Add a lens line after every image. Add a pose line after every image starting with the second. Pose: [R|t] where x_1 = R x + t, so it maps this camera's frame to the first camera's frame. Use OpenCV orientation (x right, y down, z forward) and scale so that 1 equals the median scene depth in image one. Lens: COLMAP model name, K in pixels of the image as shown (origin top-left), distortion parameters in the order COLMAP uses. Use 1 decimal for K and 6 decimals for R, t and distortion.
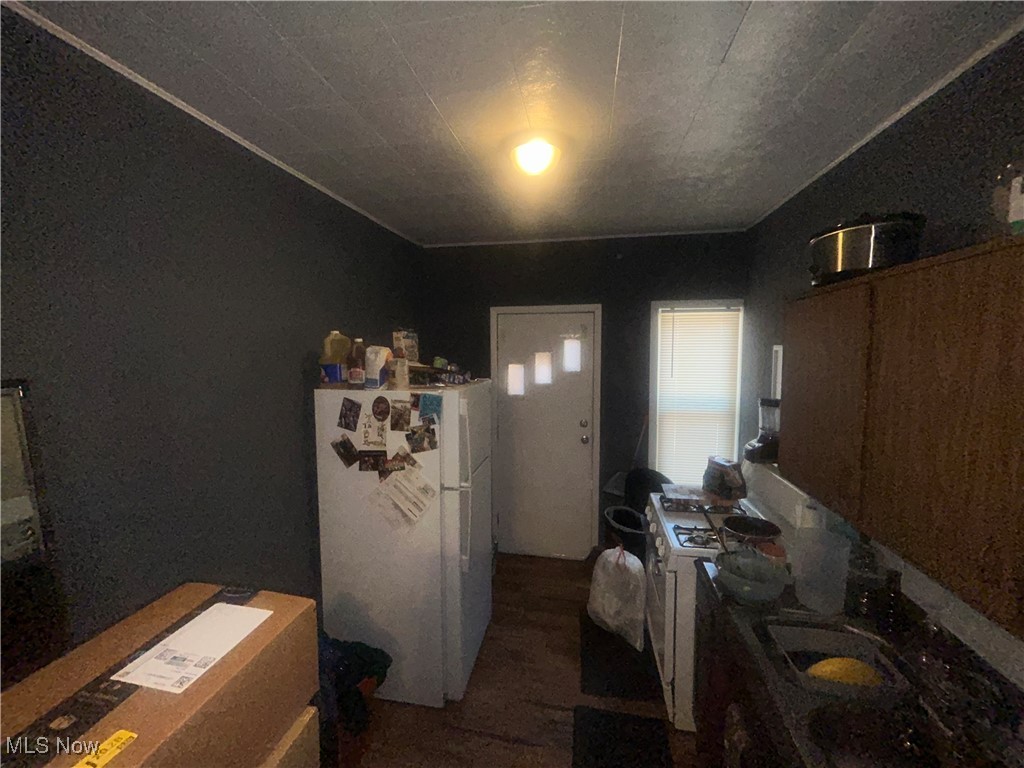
lens RADIAL K [[412.2, 0, 510.8], [0, 412.2, 381.9], [0, 0, 1]] dist [-0.000777, 0.001486]
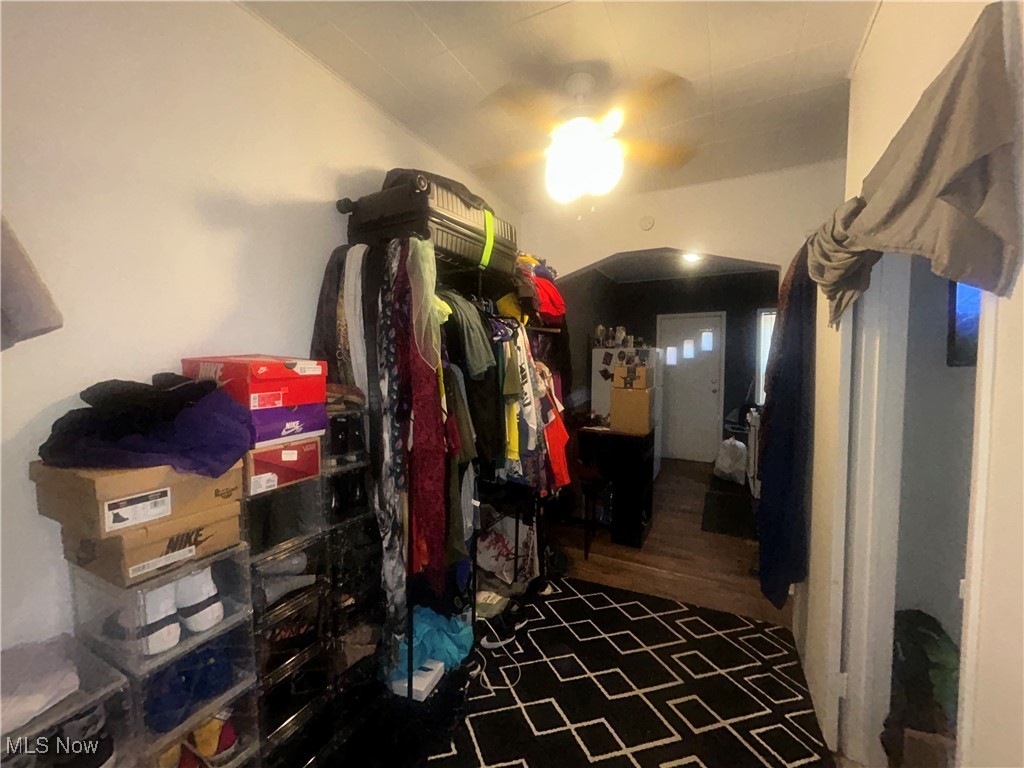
lens RADIAL K [[412.2, 0, 510.8], [0, 412.2, 382.7], [0, 0, 1]] dist [-0.000777, 0.001486]
pose [[0.957221, 0.019476, -0.288702, -0.180567], [-0.027606, 0.999328, -0.024117, 0.231201], [0.288039, 0.031055, 0.957115, -1.173635]]
